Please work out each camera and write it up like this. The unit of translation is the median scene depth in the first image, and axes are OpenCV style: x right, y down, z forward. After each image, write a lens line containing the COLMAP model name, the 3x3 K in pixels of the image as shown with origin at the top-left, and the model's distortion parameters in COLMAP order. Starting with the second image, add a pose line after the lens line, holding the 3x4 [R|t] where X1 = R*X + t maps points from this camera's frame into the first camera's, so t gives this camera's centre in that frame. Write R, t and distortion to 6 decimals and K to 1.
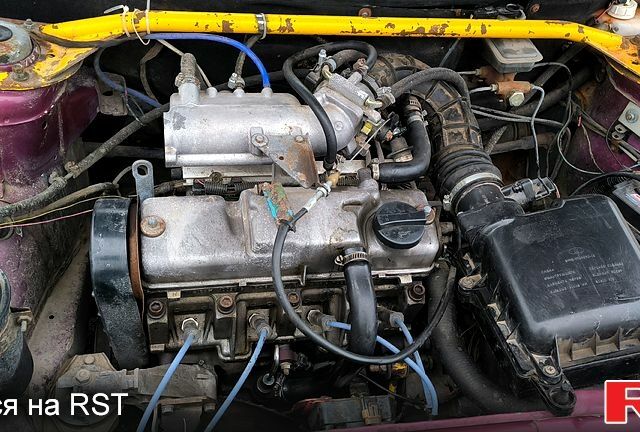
lens RADIAL K [[666.8, 0, 320.0], [0, 666.8, 216.0], [0, 0, 1]] dist [0.128981, -0.204222]
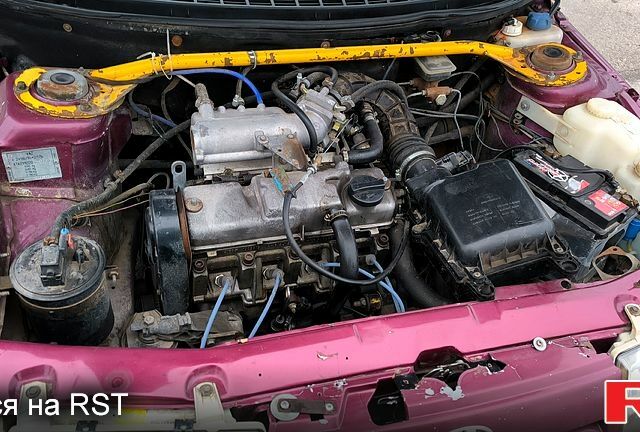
lens RADIAL K [[666.8, 0, 320.0], [0, 666.8, 216.0], [0, 0, 1]] dist [0.128981, -0.204222]
pose [[0.993444, -0.089780, 0.070775, -0.078249], [0.092727, 0.994908, -0.039503, 0.105009], [-0.066868, 0.045807, 0.996710, -0.371478]]
